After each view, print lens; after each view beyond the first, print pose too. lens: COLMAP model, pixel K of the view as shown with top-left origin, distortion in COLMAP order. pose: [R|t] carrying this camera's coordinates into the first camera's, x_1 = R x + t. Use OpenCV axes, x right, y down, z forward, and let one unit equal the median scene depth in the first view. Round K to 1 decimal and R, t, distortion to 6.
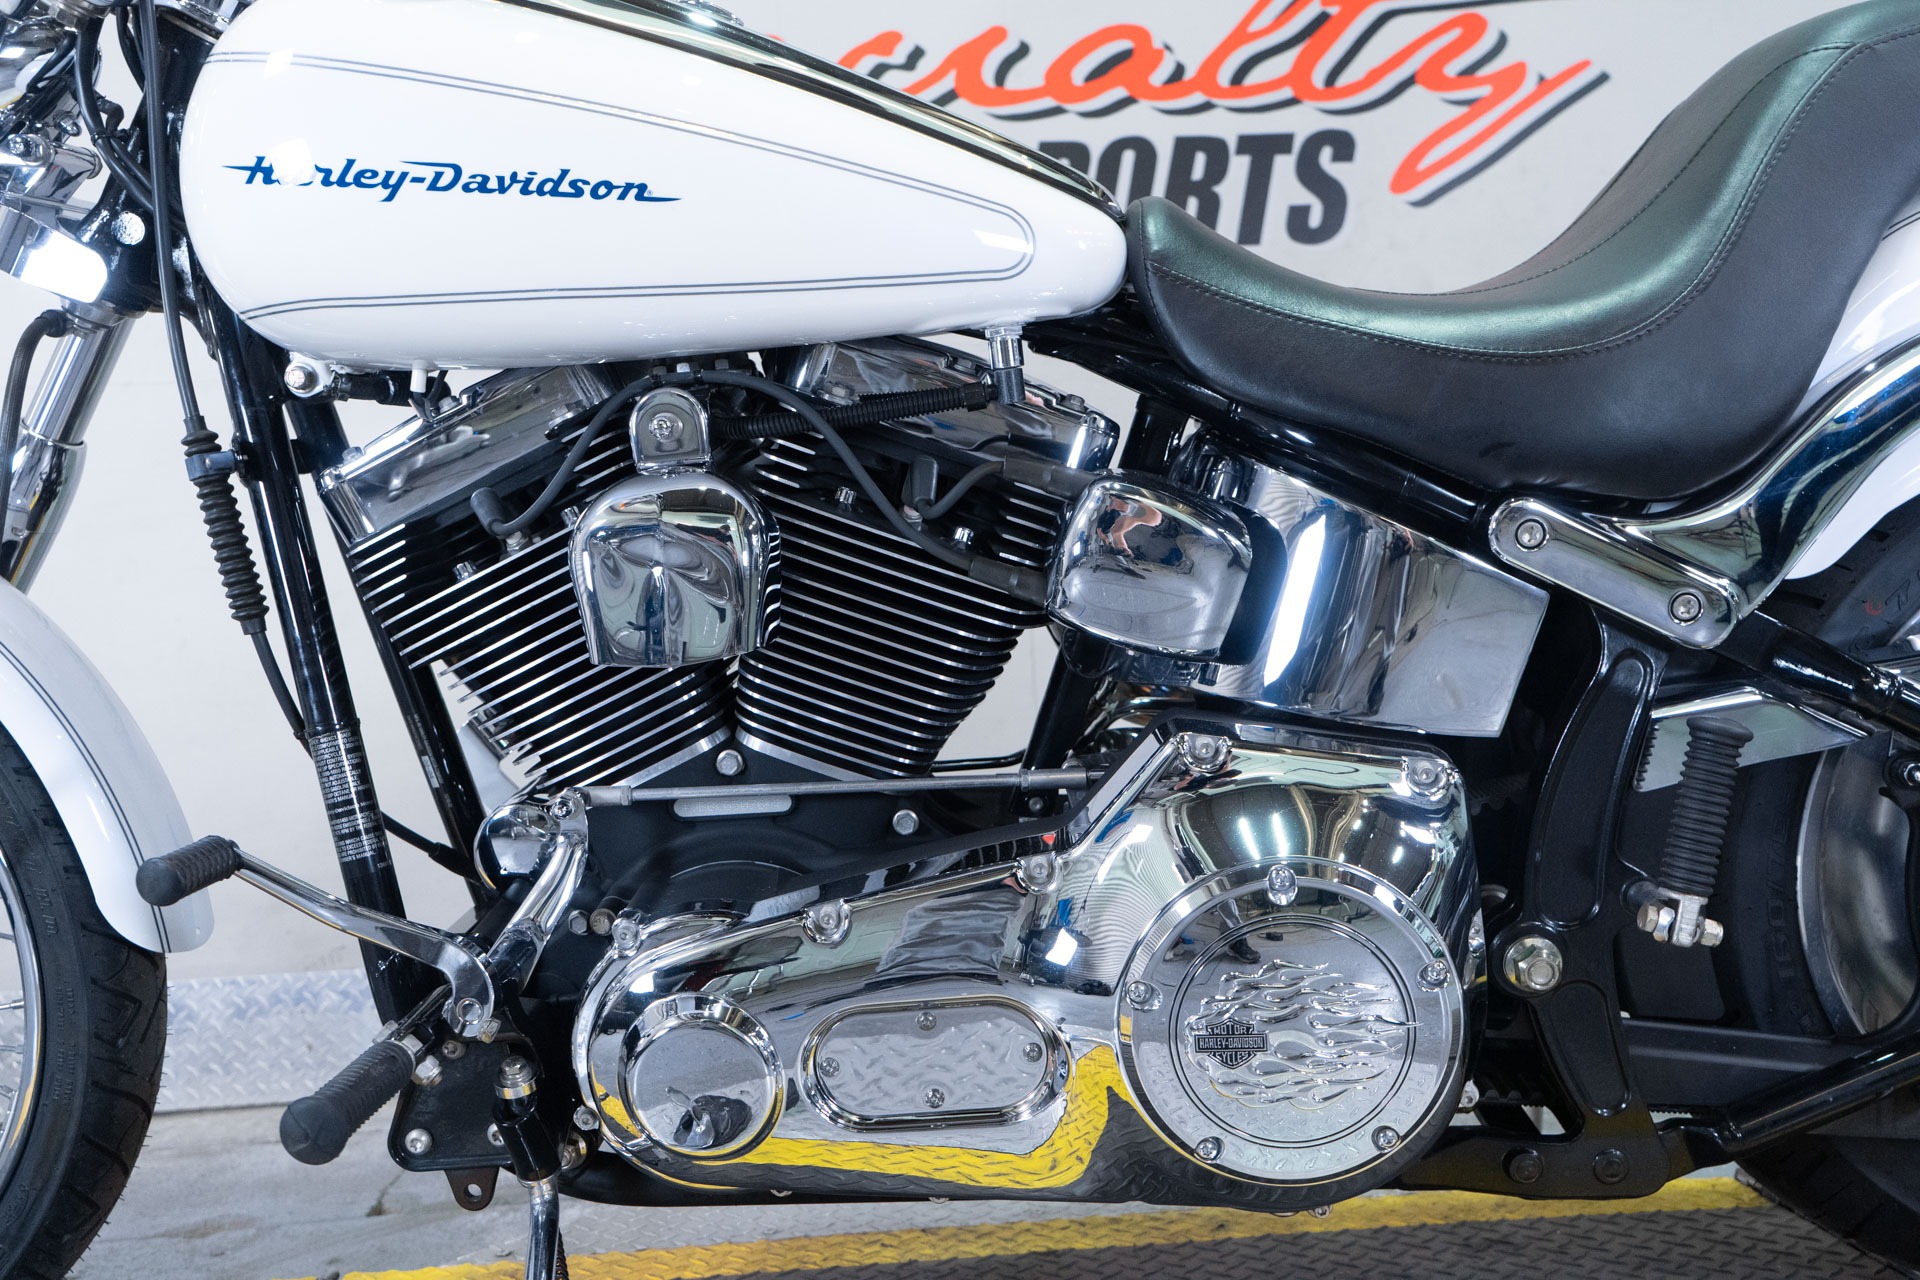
lens RADIAL K [[1604.8, 0, 983.9], [0, 1604.8, 626.3], [0, 0, 1]] dist [-0.013988, 0.024406]
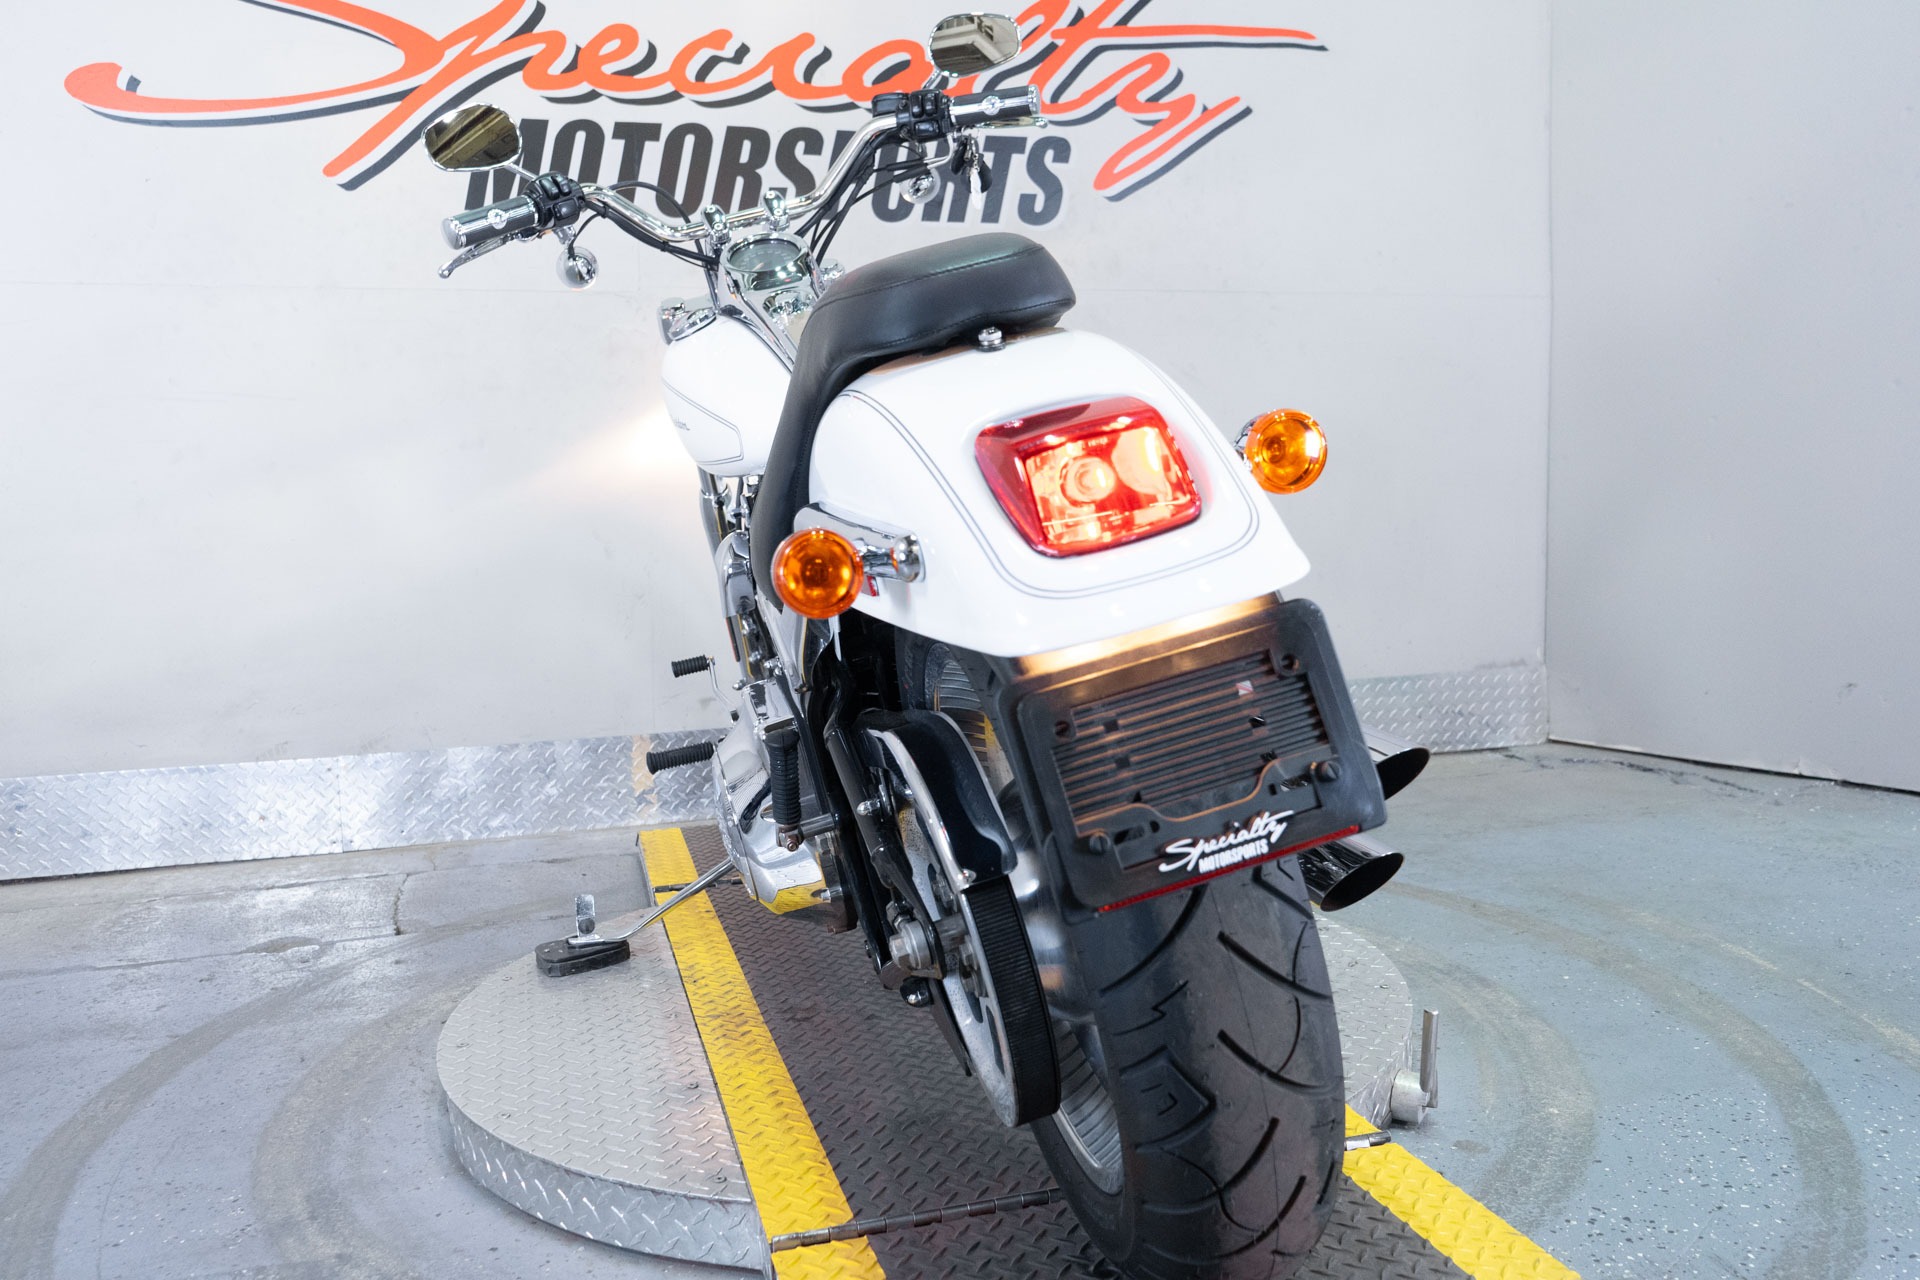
lens RADIAL K [[1544.7, 0, 965.9], [0, 1544.7, 637.3], [0, 0, 1]] dist [-0.012011, 0.011296]
pose [[0.975072, 0.006392, 0.221798, -0.367973], [-0.041686, 0.987064, 0.154812, -0.252408], [-0.217940, -0.160199, 0.962725, -0.773193]]
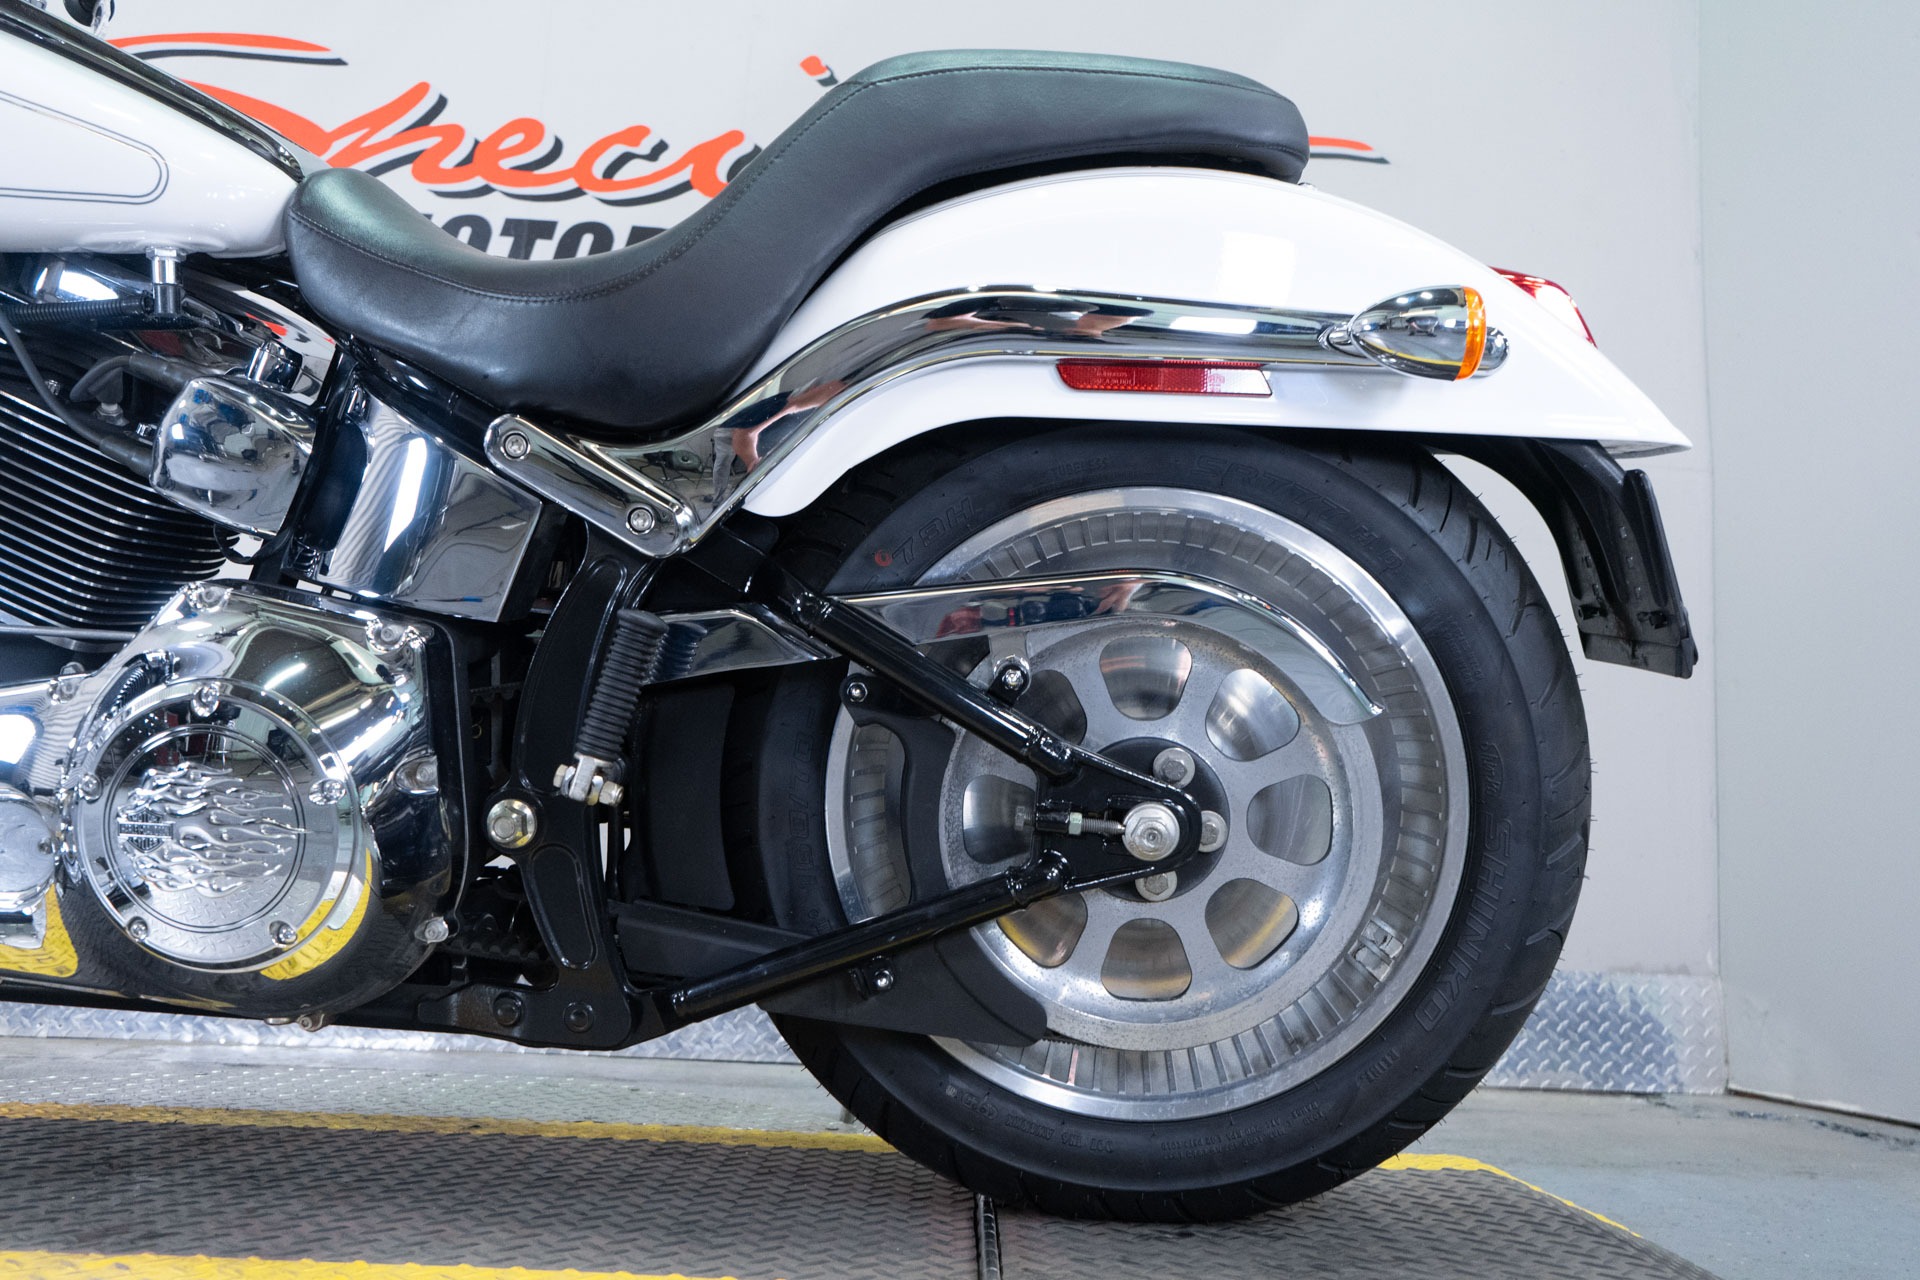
lens RADIAL K [[1544.7, 0, 978.7], [0, 1544.7, 631.2], [0, 0, 1]] dist [-0.012011, 0.011296]
pose [[0.994757, 0.101122, -0.015283, 0.609644], [-0.102064, 0.991086, -0.085629, 0.120895], [0.006488, 0.086740, 0.996210, -0.099085]]
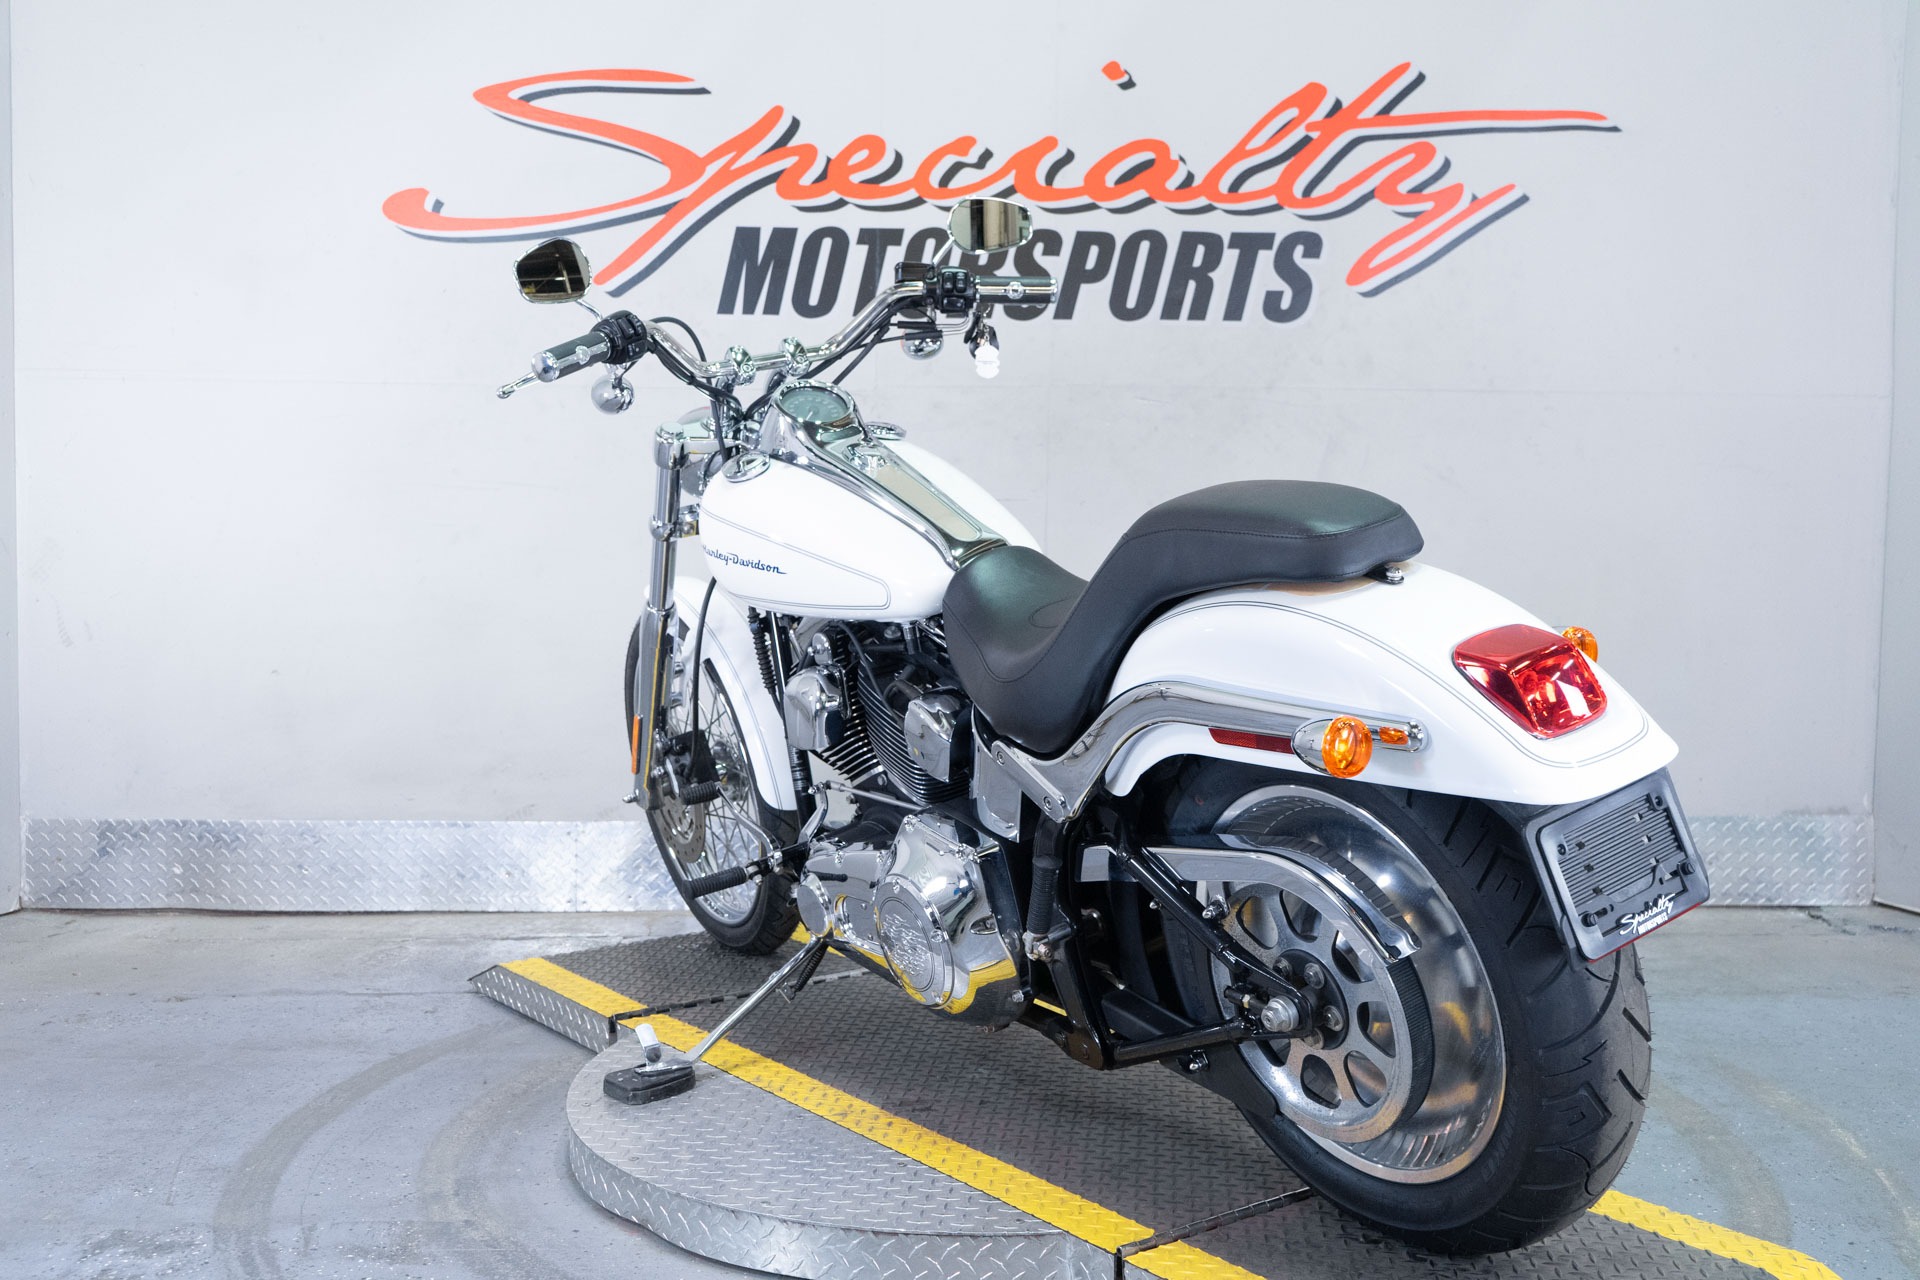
lens RADIAL K [[1898.3, 0, 945.0], [0, 1898.3, 636.9], [0, 0, 1]] dist [0.003266, 0.000000]
pose [[0.997538, 0.062141, -0.032509, -0.003764], [-0.057123, 0.988869, 0.137385, -0.485961], [0.040684, -0.135190, 0.989984, -1.517219]]
